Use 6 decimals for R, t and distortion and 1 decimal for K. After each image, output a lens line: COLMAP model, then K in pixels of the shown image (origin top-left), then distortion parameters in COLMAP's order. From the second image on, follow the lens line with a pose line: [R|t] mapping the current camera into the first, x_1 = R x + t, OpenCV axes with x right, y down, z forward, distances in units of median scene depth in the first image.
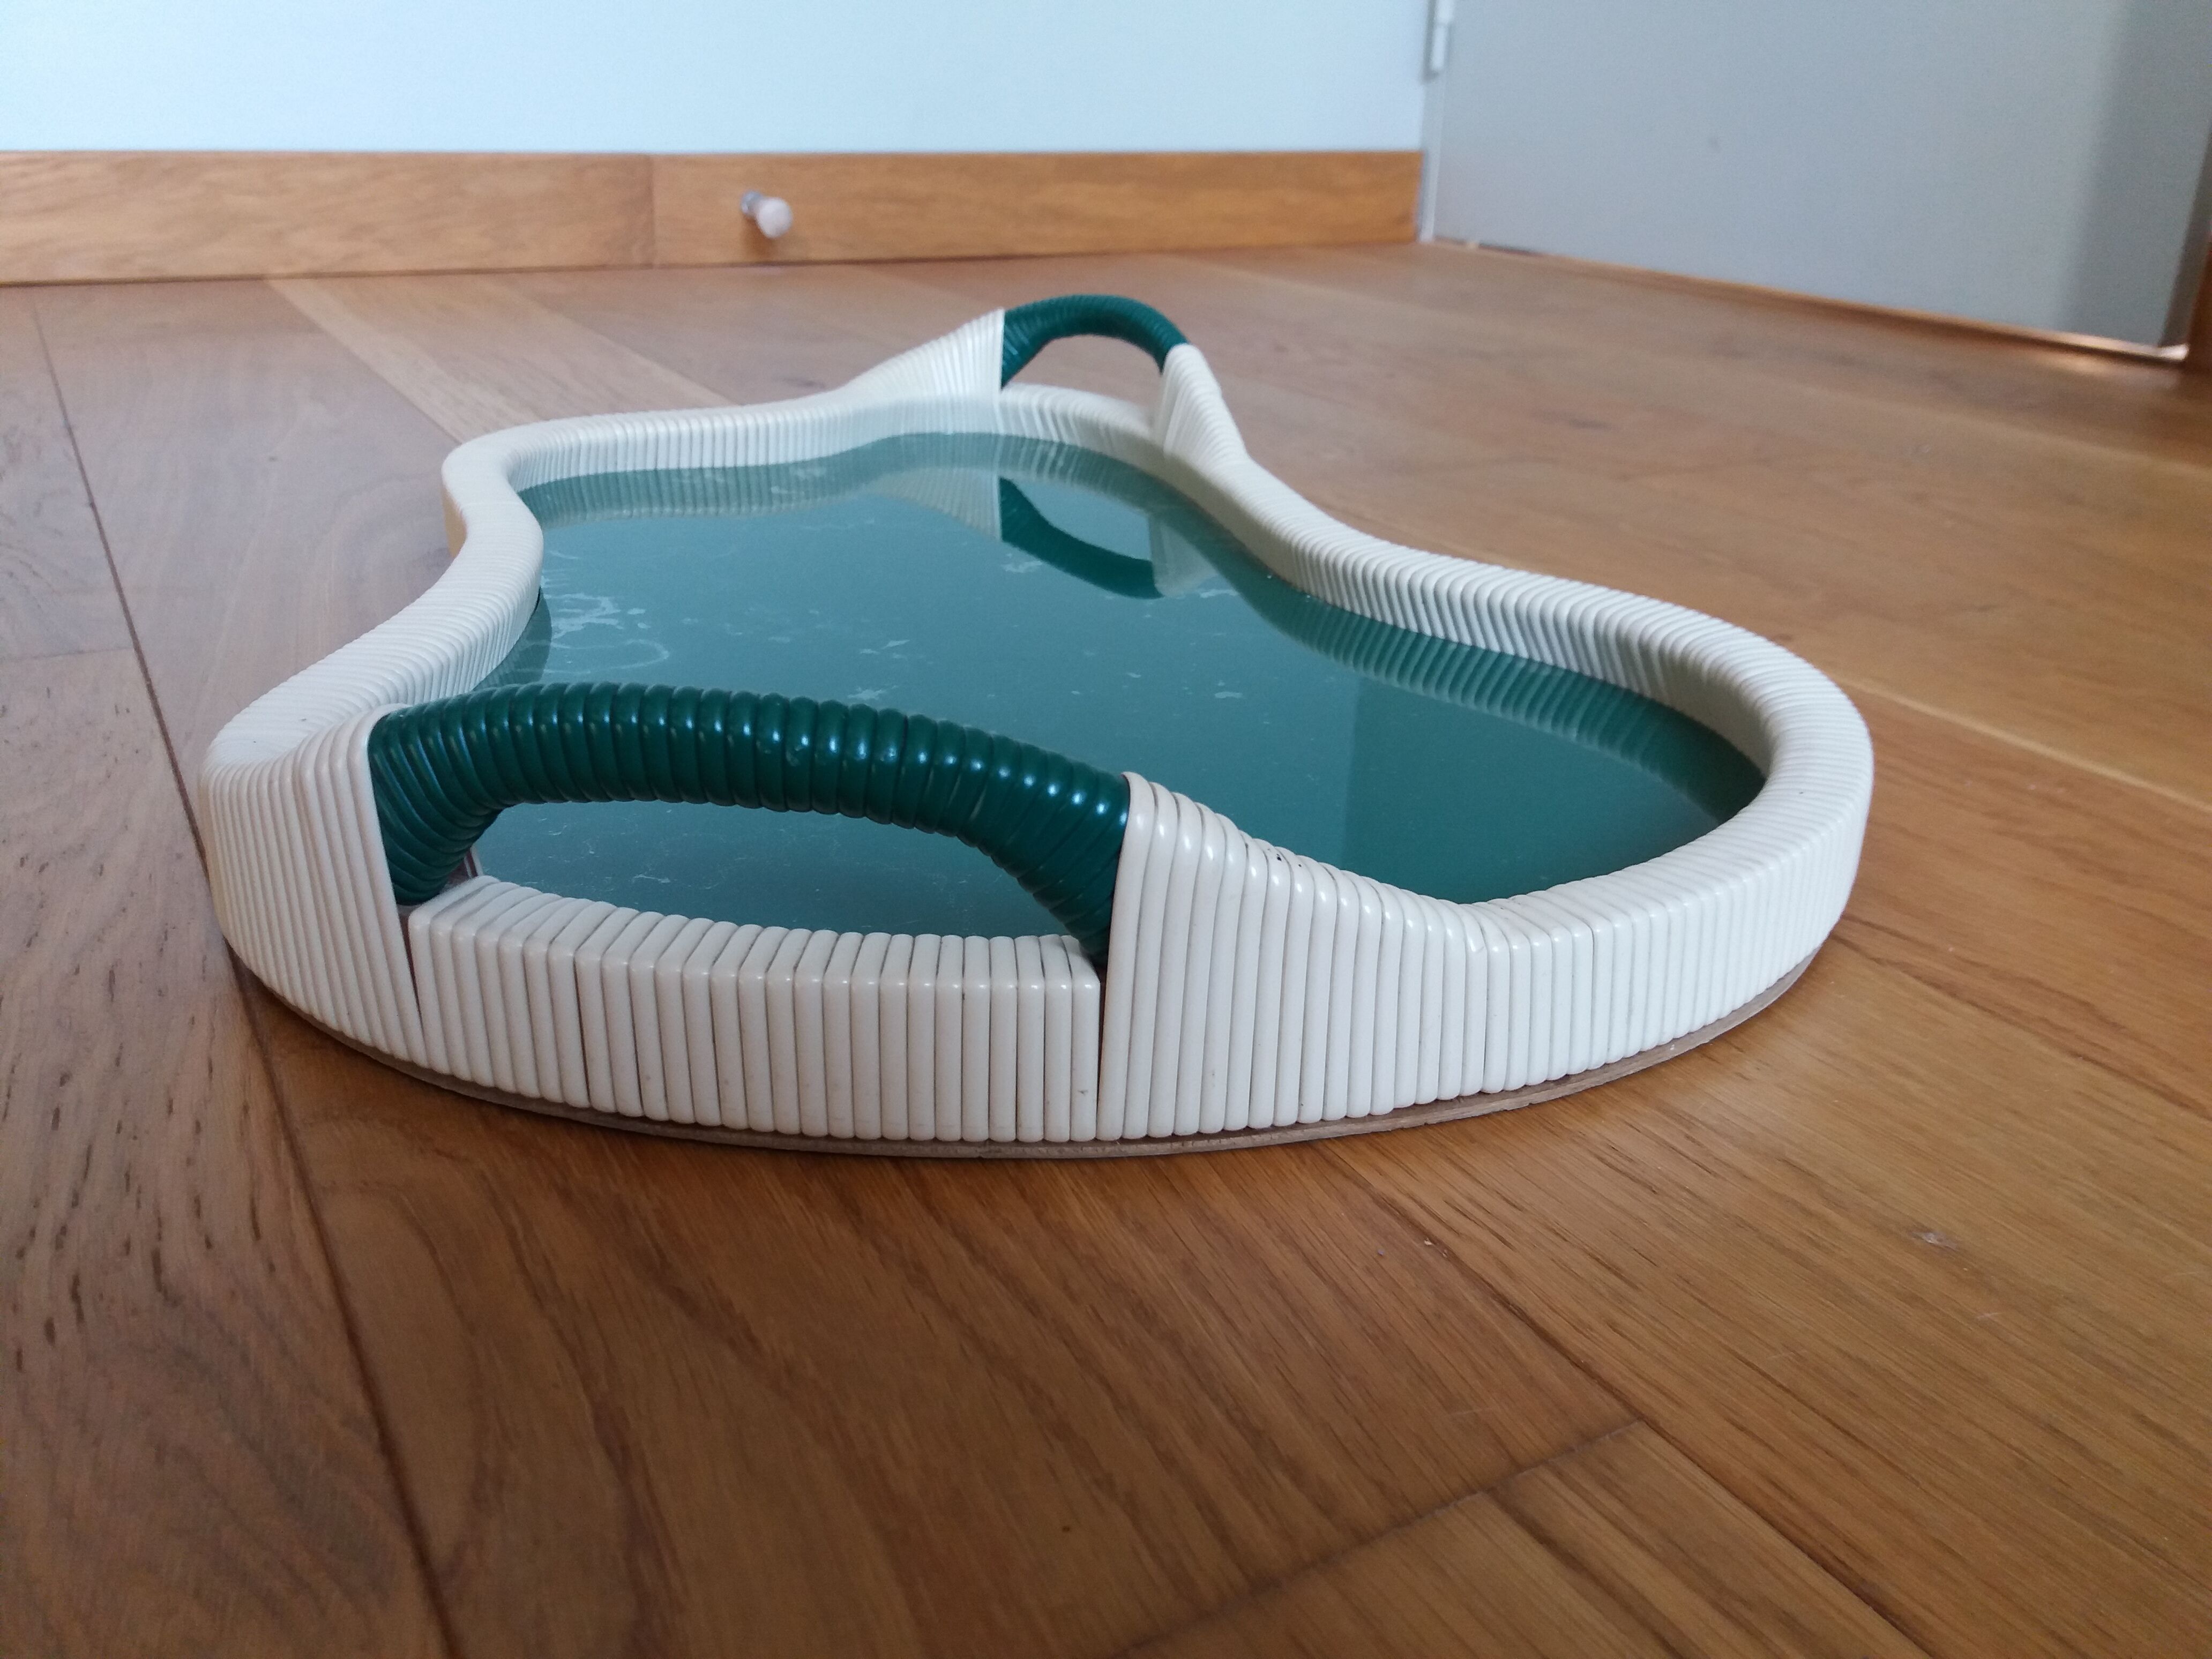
lens RADIAL K [[1818.2, 0, 1105.1], [0, 1818.2, 824.2], [0, 0, 1]] dist [-0.008848, -0.000637]
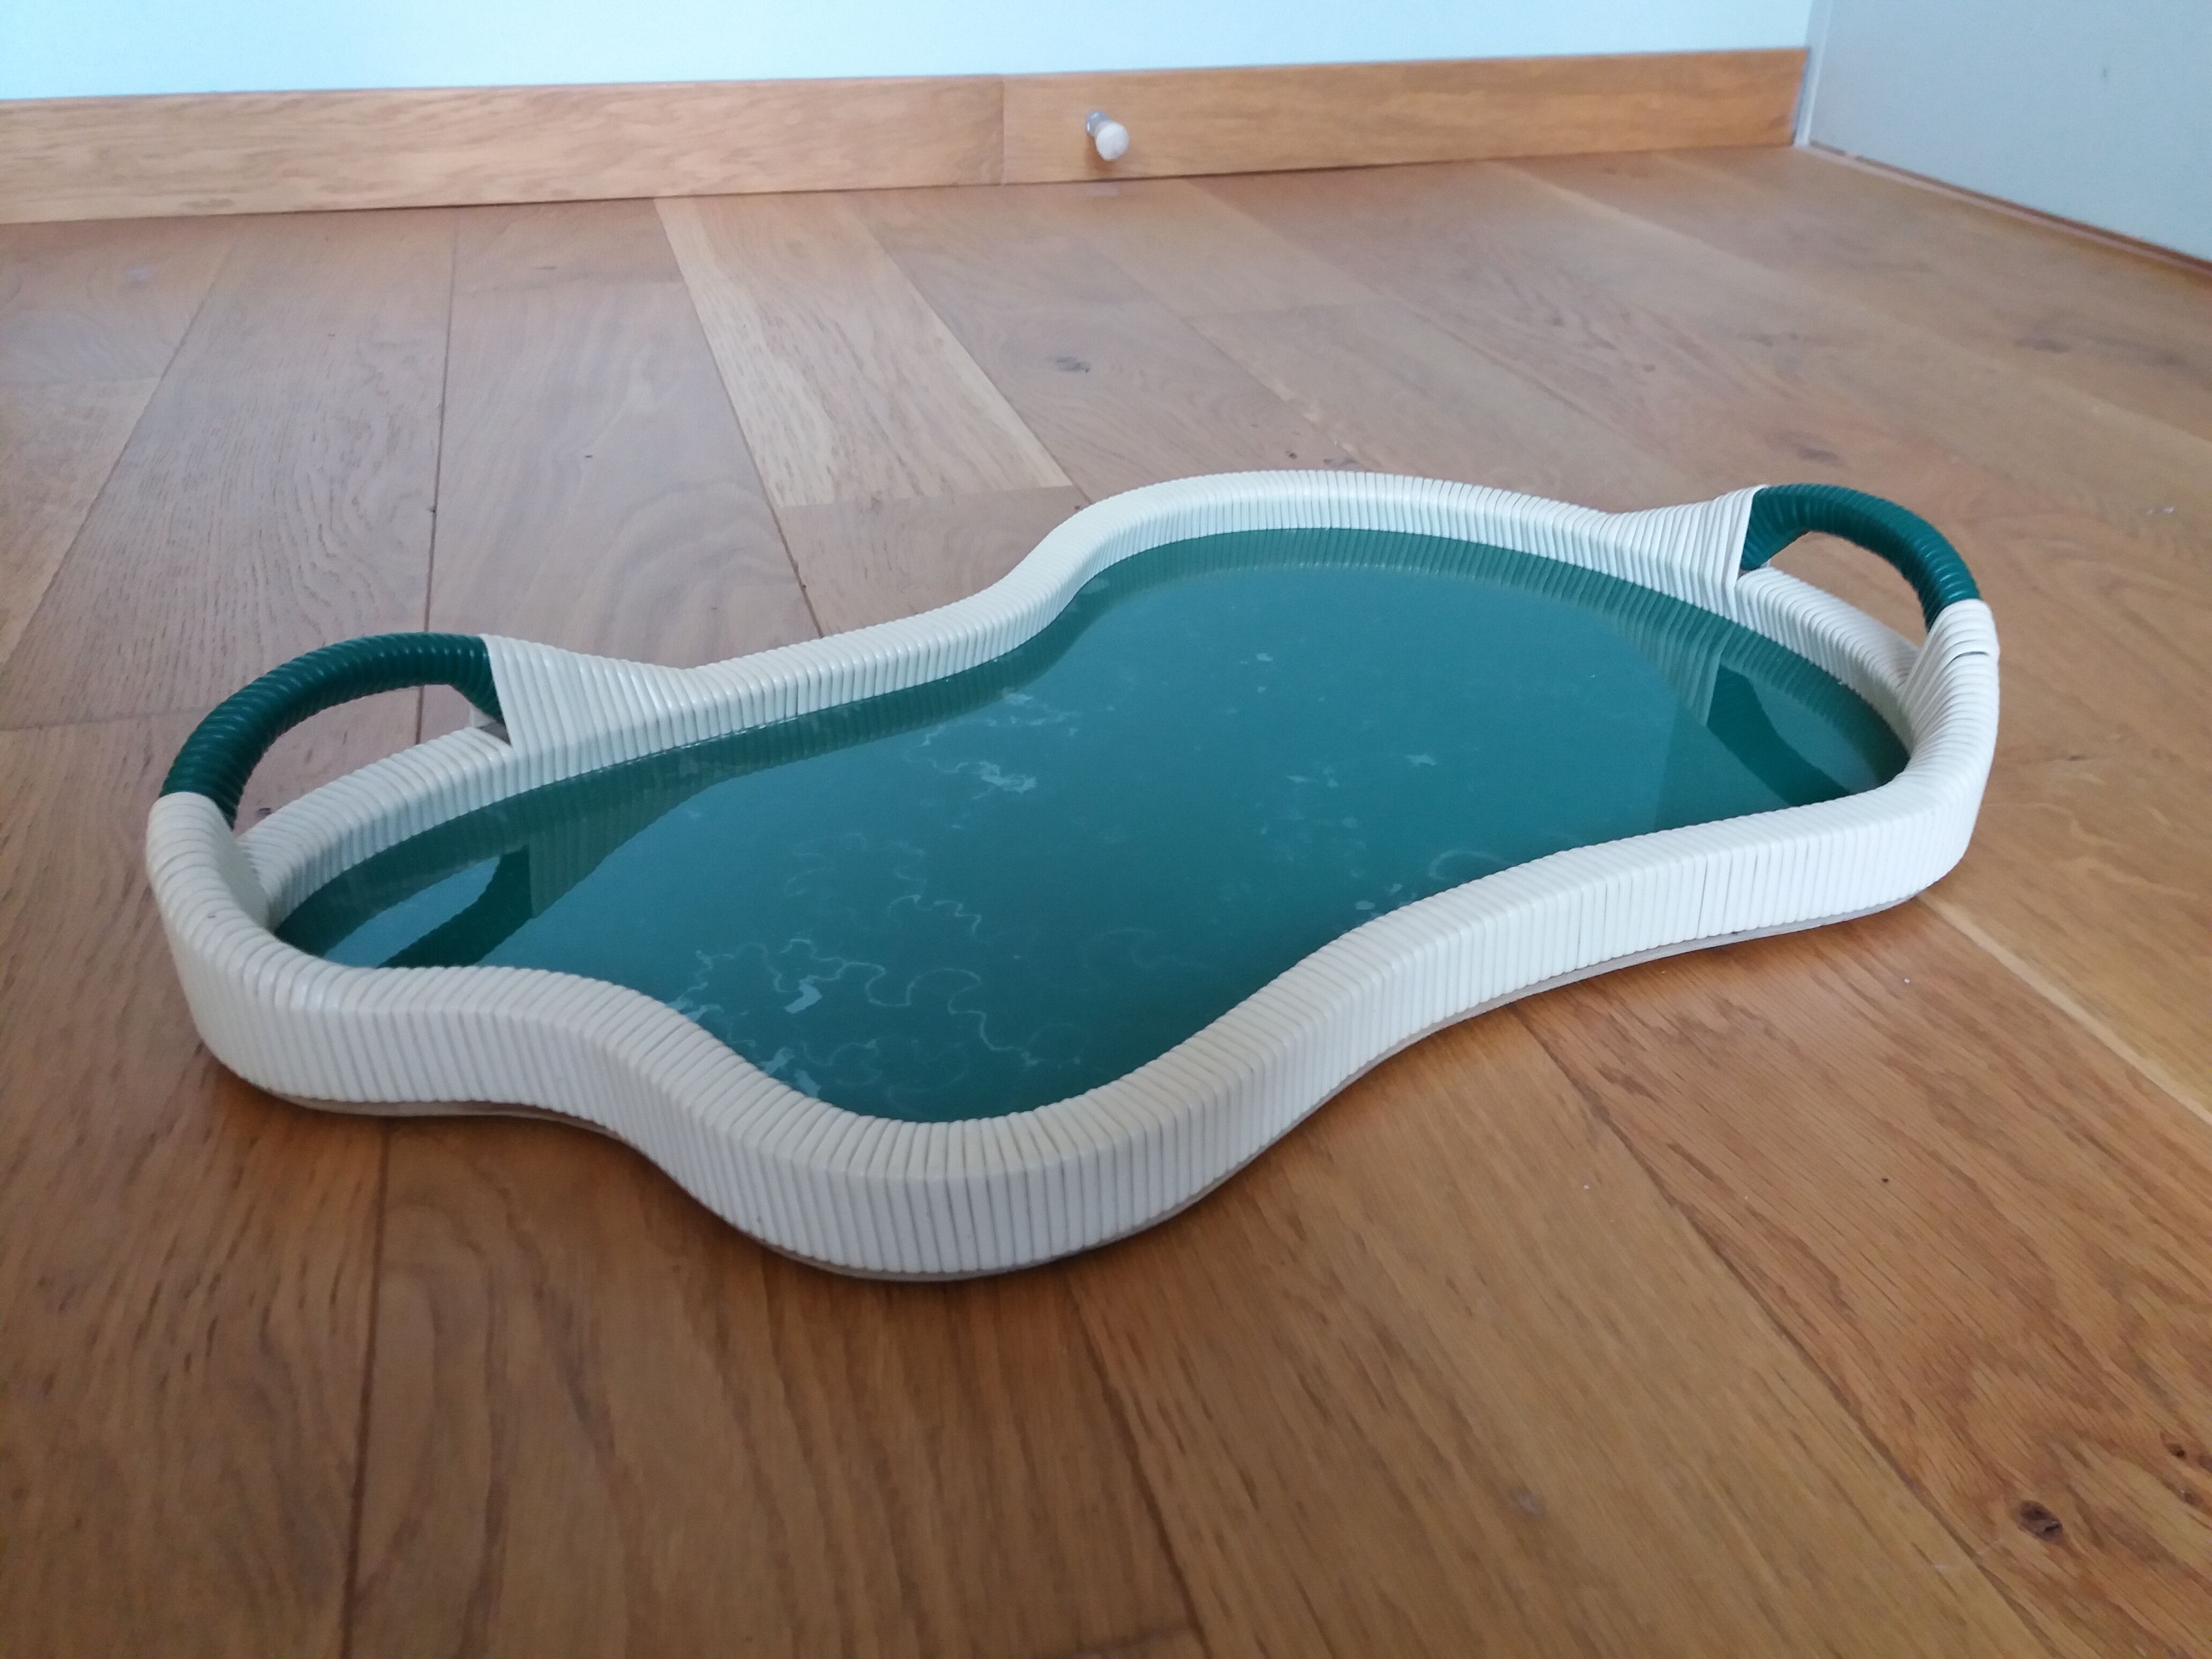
lens RADIAL K [[1782.4, 0, 1112.6], [0, 1782.4, 831.1], [0, 0, 1]] dist [0.008001, -0.011072]
pose [[0.971011, 0.104584, -0.214943, 0.367840], [-0.077281, 0.988268, 0.131736, -0.343088], [0.226198, -0.111306, 0.967701, -0.189204]]
